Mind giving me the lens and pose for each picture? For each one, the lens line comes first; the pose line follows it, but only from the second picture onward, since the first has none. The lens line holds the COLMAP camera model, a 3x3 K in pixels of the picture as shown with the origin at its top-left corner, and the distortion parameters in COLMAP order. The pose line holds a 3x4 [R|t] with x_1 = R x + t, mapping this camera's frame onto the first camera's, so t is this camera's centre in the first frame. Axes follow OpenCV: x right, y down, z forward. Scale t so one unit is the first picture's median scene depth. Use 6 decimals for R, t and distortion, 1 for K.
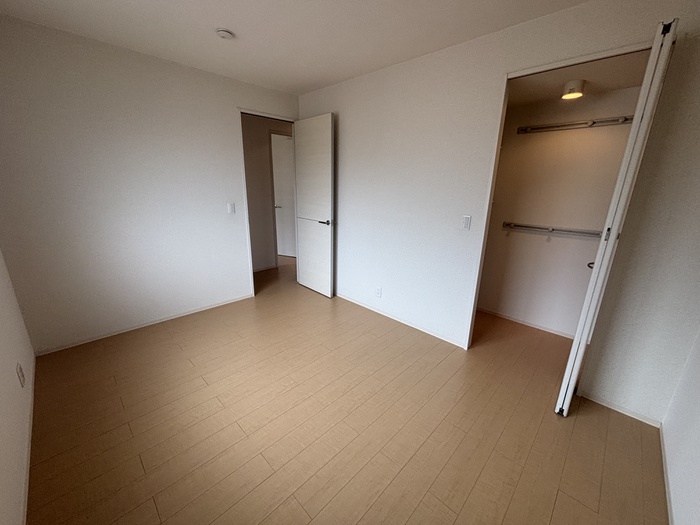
lens RADIAL K [[281.7, 0, 351.0], [0, 281.7, 260.5], [0, 0, 1]] dist [0.002987, -0.000718]
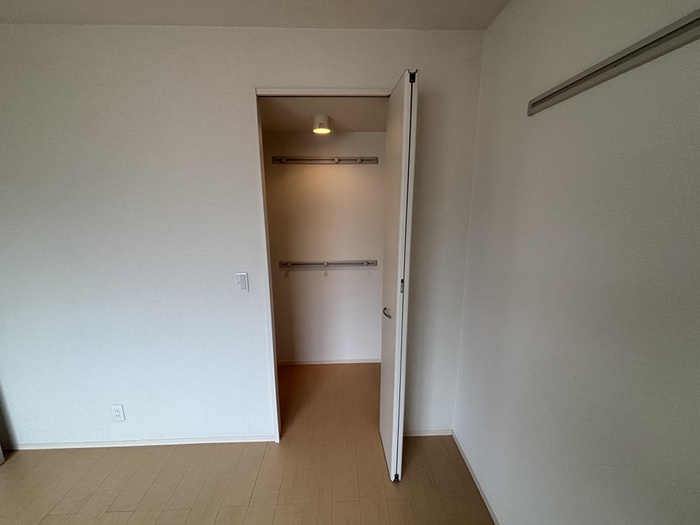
lens RADIAL K [[281.7, 0, 351.0], [0, 281.7, 261.2], [0, 0, 1]] dist [0.002987, -0.000718]
pose [[0.689147, -0.174167, 0.703379, 0.102430], [0.212153, 0.976646, 0.033971, -0.153815], [-0.692869, 0.125813, 0.710003, 0.289137]]
